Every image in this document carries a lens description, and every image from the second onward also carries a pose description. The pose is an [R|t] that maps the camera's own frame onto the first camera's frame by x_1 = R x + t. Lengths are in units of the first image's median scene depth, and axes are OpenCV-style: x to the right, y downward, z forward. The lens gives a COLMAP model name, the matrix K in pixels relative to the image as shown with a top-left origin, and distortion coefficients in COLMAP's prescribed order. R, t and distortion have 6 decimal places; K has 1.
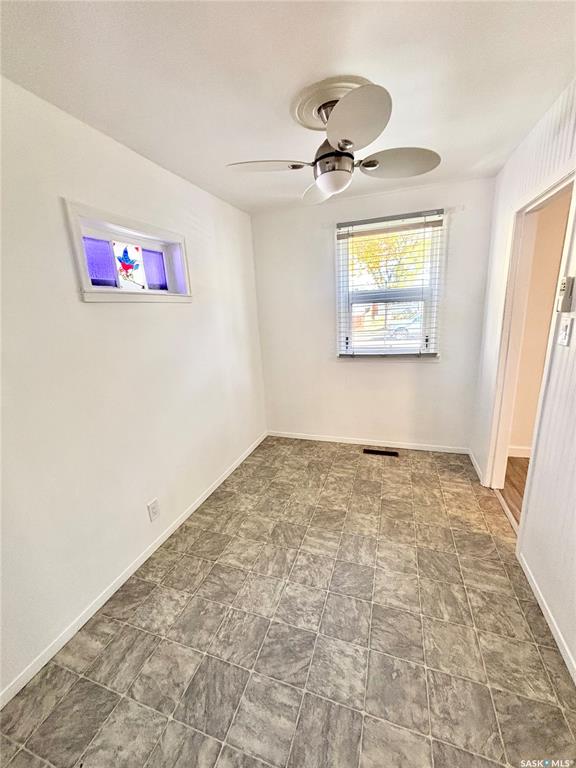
lens RADIAL K [[309.6, 0, 288.0], [0, 309.6, 384.0], [0, 0, 1]] dist [-0.002125, 0.003186]
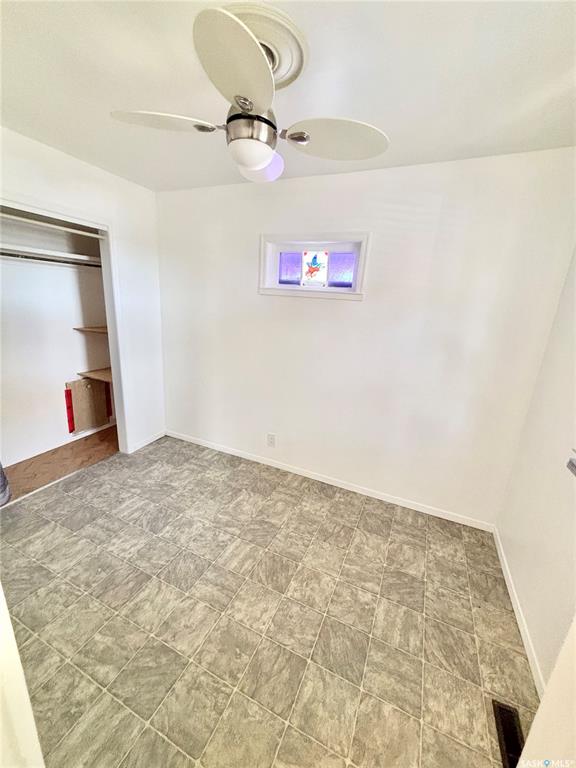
lens RADIAL K [[309.6, 0, 288.0], [0, 309.6, 384.0], [0, 0, 1]] dist [-0.002125, 0.003186]
pose [[-0.100026, 0.307503, -0.946275, 0.883105], [-0.296646, 0.898576, 0.323360, -0.331746], [0.949735, 0.313053, 0.001339, 1.040611]]
